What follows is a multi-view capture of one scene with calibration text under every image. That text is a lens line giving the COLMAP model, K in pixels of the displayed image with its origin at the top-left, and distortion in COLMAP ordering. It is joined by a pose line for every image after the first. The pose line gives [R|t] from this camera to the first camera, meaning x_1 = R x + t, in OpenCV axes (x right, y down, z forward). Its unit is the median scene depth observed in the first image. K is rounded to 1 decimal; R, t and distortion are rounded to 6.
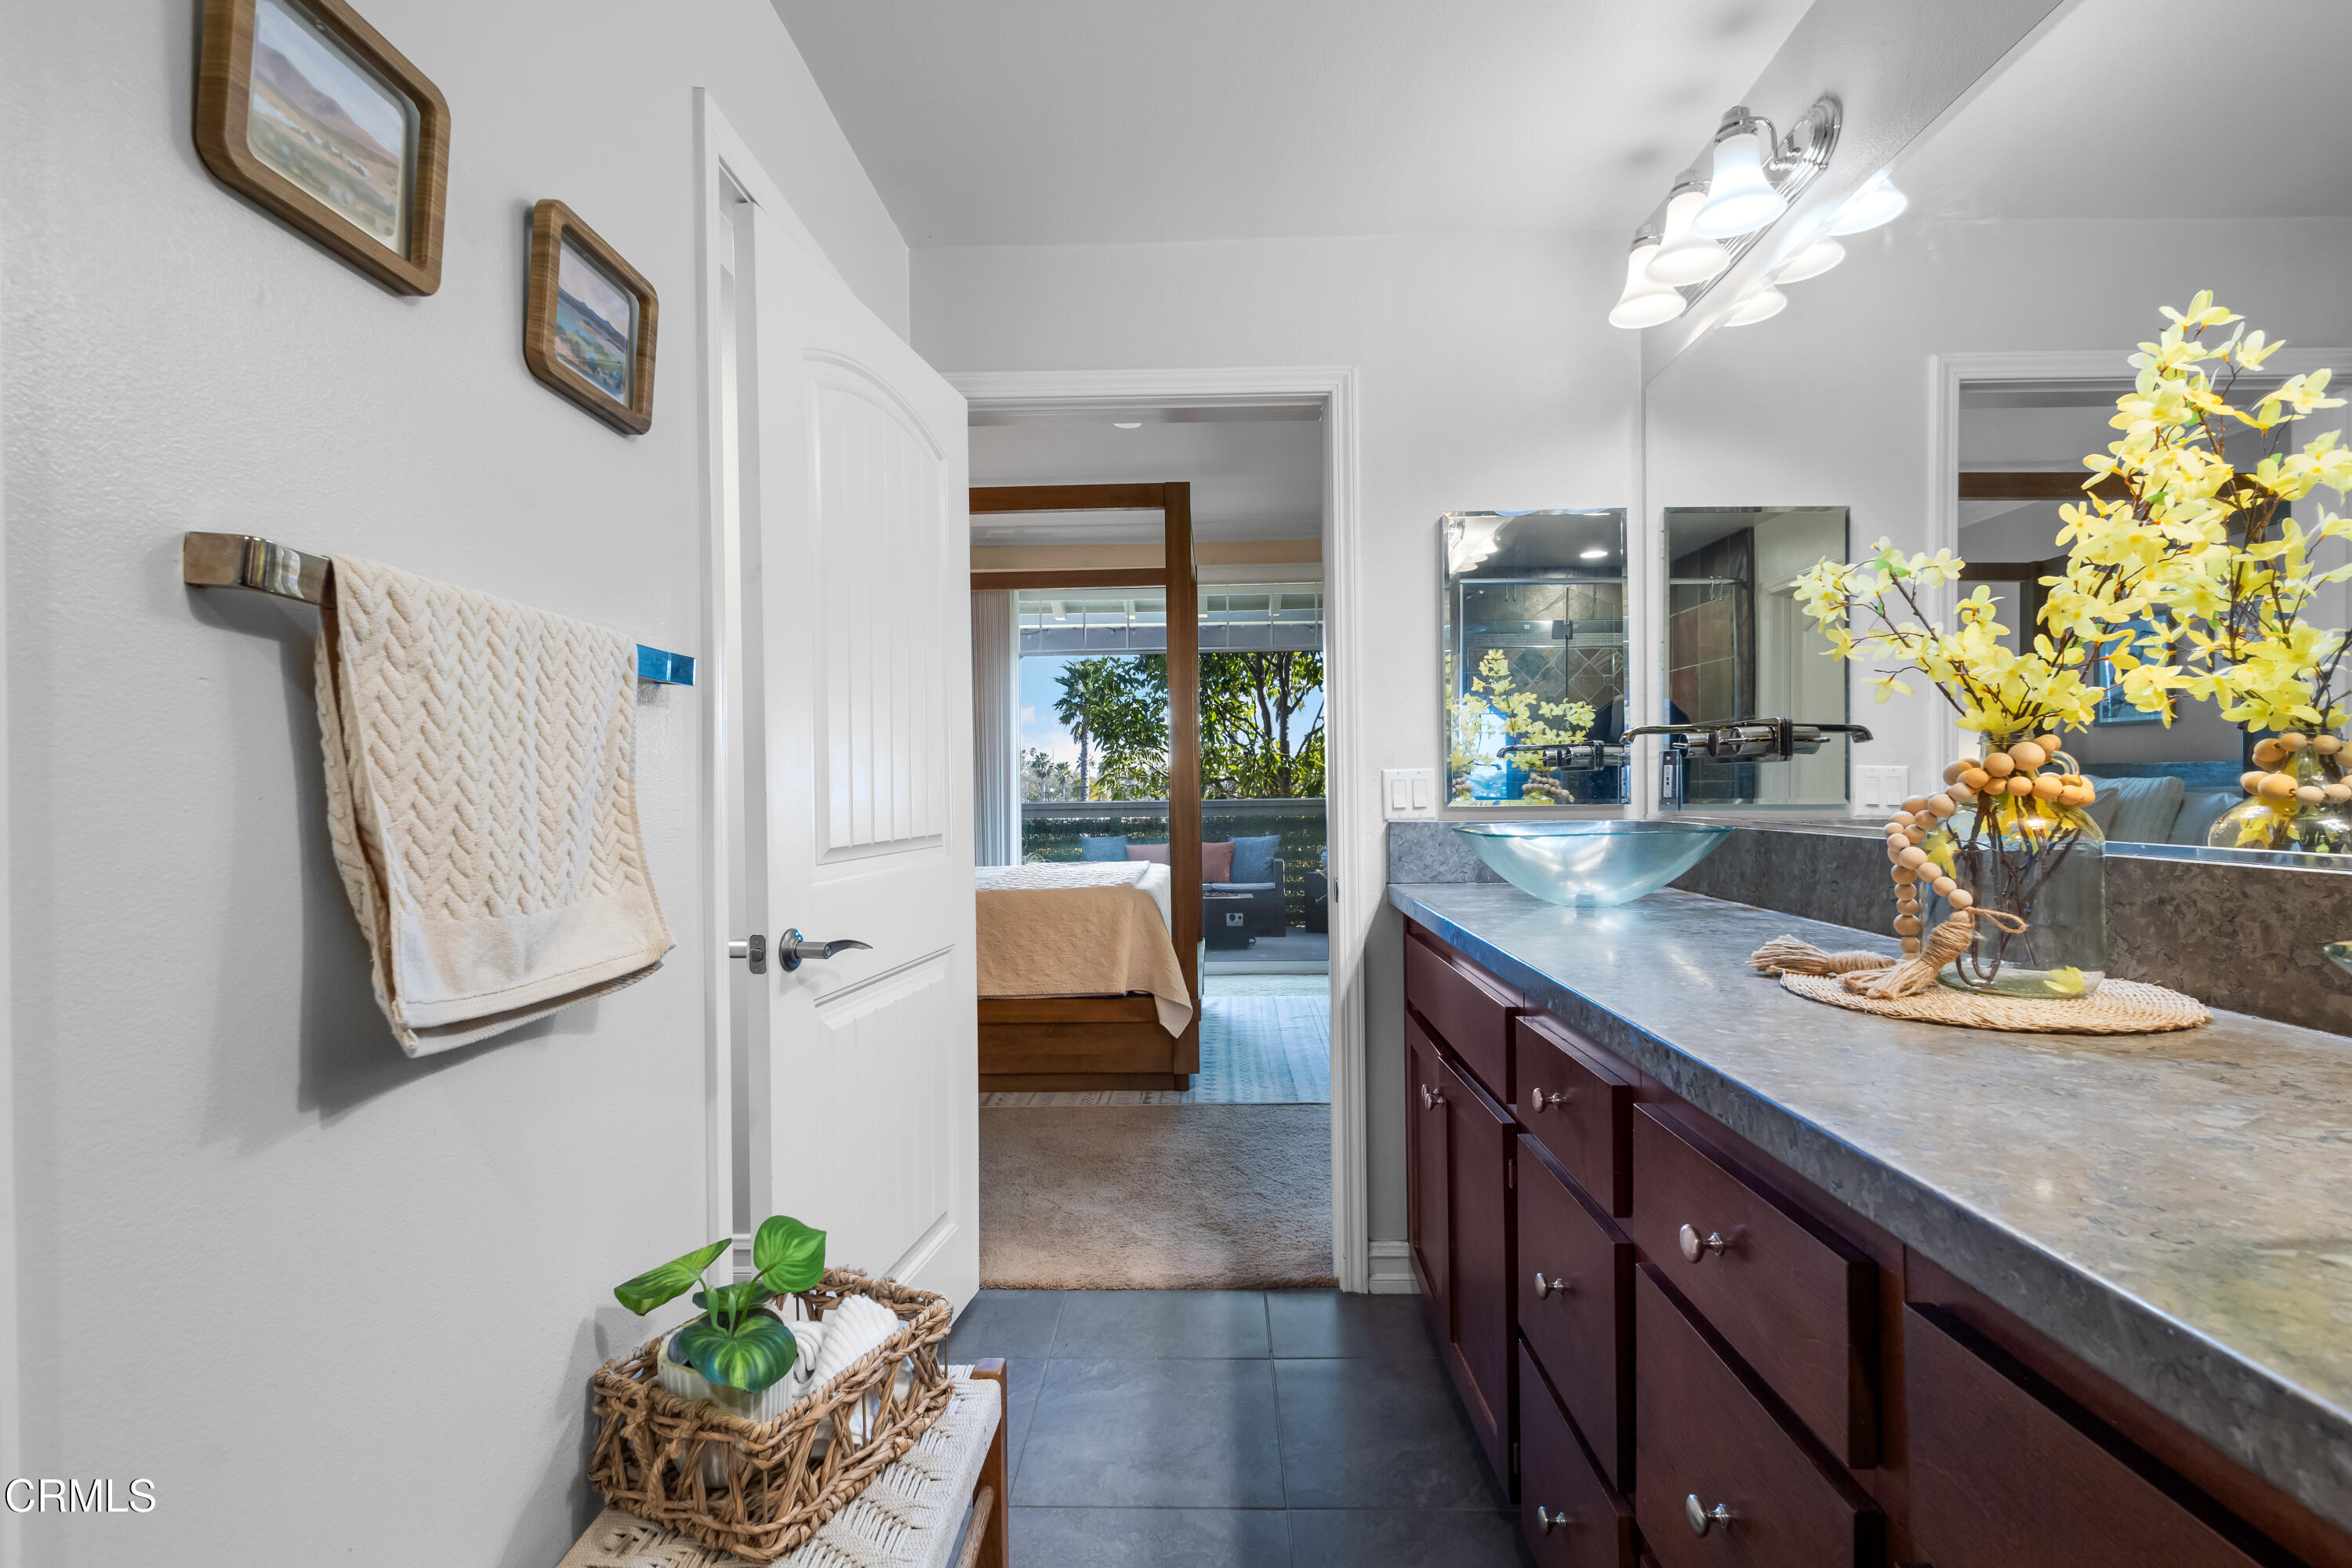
lens RADIAL K [[1103.4, 0, 1169.9], [0, 1103.4, 784.4], [0, 0, 1]] dist [0.004786, 0.000793]
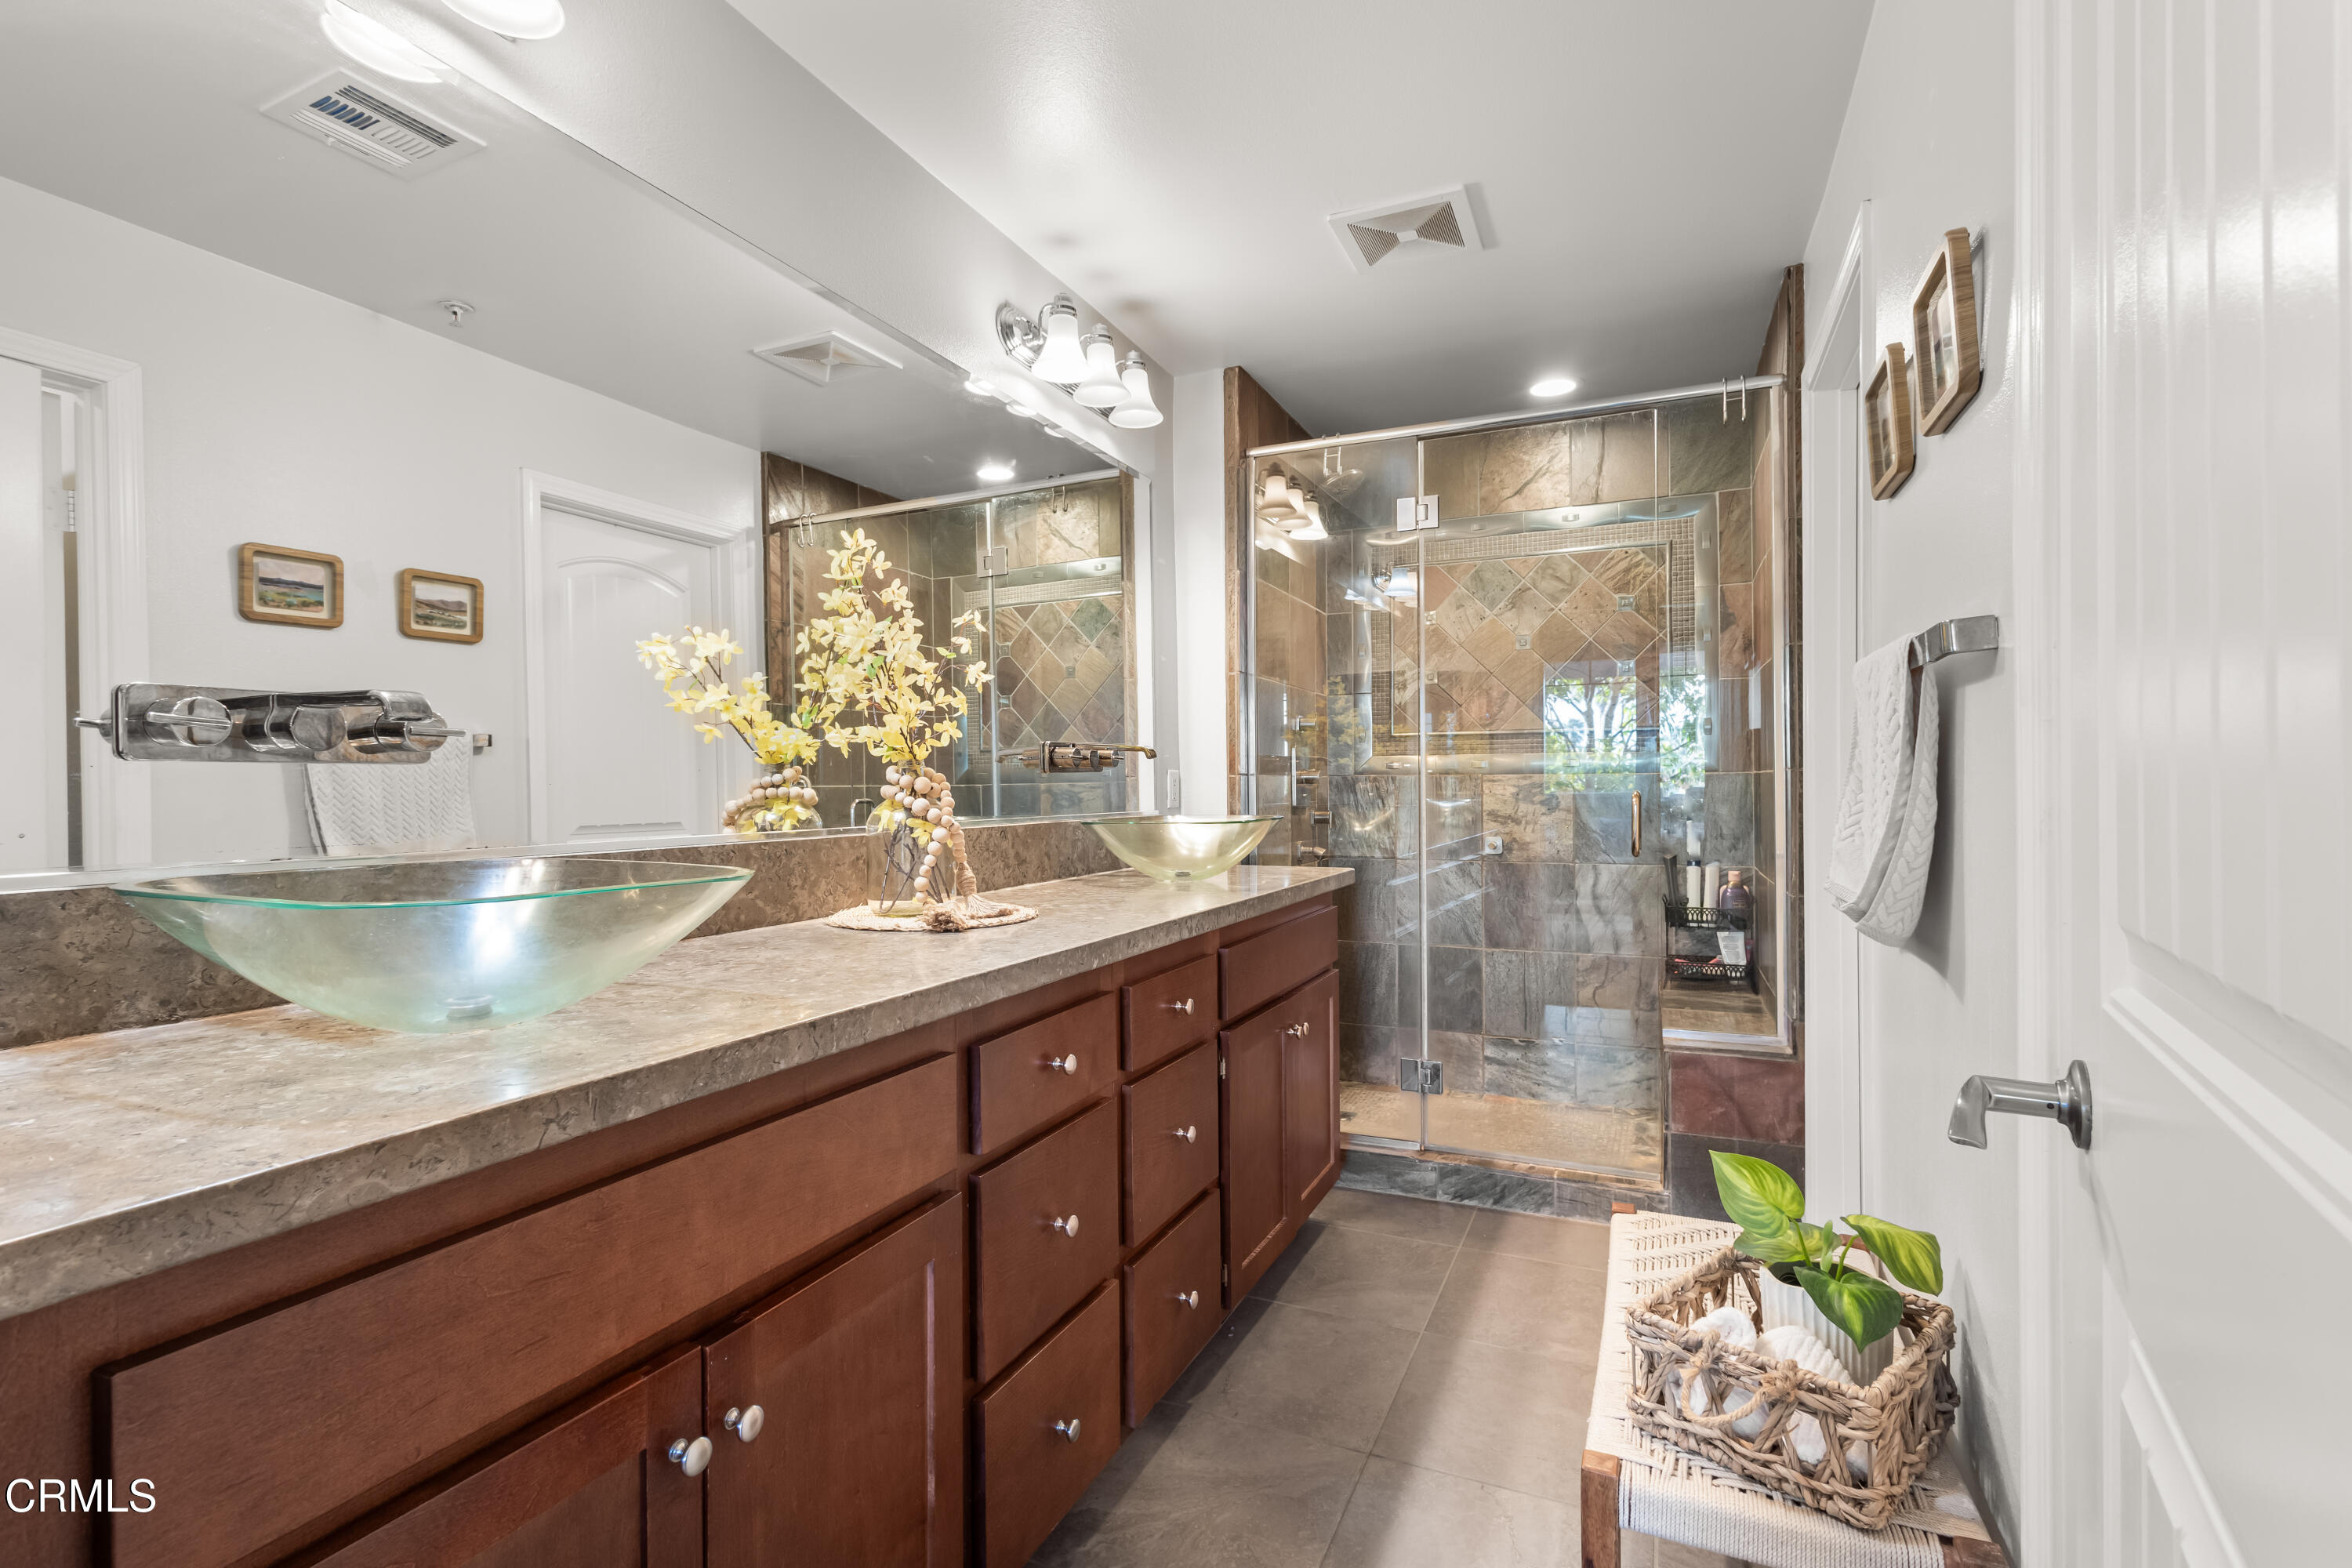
lens RADIAL K [[1103.4, 0, 1169.9], [0, 1103.4, 784.4], [0, 0, 1]] dist [0.004786, 0.000793]
pose [[0.525305, 0.004952, 0.850899, -0.415774], [0.003518, 0.999962, -0.007991, 0.005367], [-0.850907, 0.007191, 0.525268, -0.464130]]
